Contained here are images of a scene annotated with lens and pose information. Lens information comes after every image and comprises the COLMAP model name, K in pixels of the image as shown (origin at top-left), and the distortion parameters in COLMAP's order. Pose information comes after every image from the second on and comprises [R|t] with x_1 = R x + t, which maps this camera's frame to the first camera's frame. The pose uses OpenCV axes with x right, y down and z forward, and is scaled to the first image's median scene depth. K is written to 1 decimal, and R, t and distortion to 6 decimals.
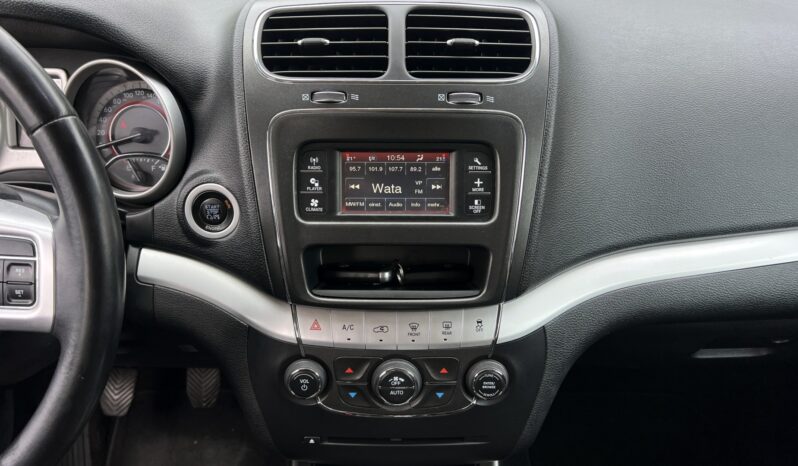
lens RADIAL K [[627.9, 0, 389.8], [0, 627.9, 236.2], [0, 0, 1]] dist [0.072613, -0.124310]
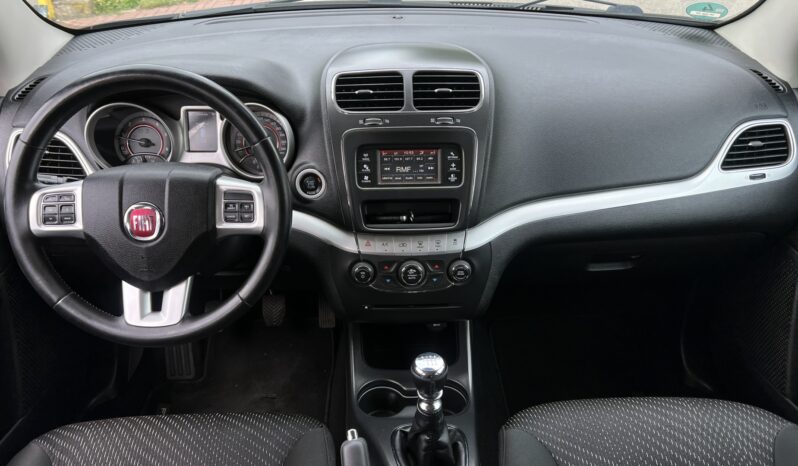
lens RADIAL K [[614.6, 0, 390.5], [0, 614.6, 246.6], [0, 0, 1]] dist [0.076466, -0.118303]
pose [[0.999647, -0.022840, 0.013555, -0.075789], [0.022476, 0.999397, 0.026465, 0.104033], [-0.014151, -0.026151, 0.999558, -0.834764]]
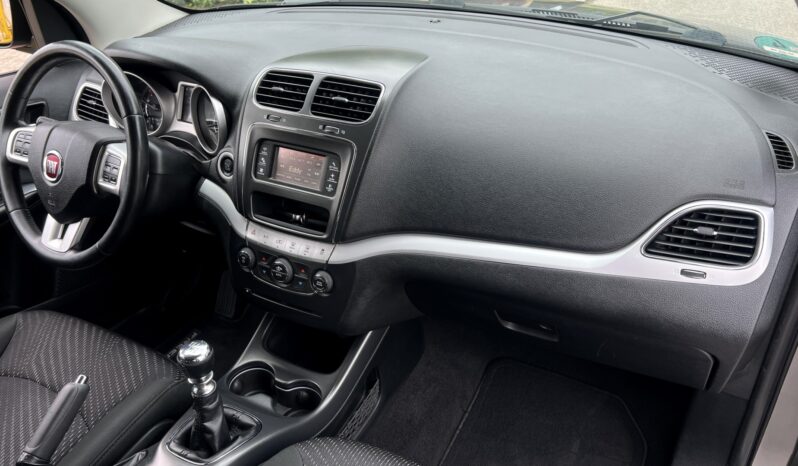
lens RADIAL K [[614.6, 0, 390.5], [0, 614.6, 246.6], [0, 0, 1]] dist [0.076466, -0.118303]
pose [[0.860513, 0.231274, -0.453905, 1.146735], [-0.212900, 0.972732, 0.092010, -0.083528], [0.462807, 0.017461, 0.886287, -0.519745]]
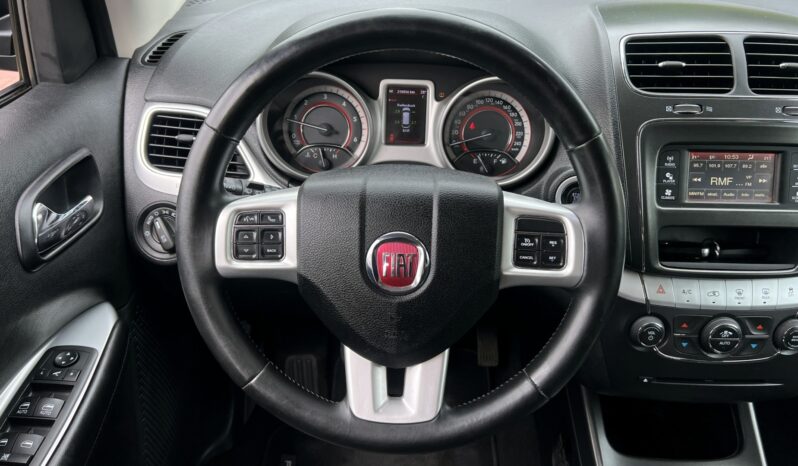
lens RADIAL K [[627.9, 0, 389.8], [0, 627.9, 236.2], [0, 0, 1]] dist [0.072613, -0.124310]
pose [[0.999720, 0.015357, -0.017982, -0.643680], [-0.014652, 0.999145, 0.038669, -0.006255], [0.018560, -0.038395, 0.999090, -0.278652]]
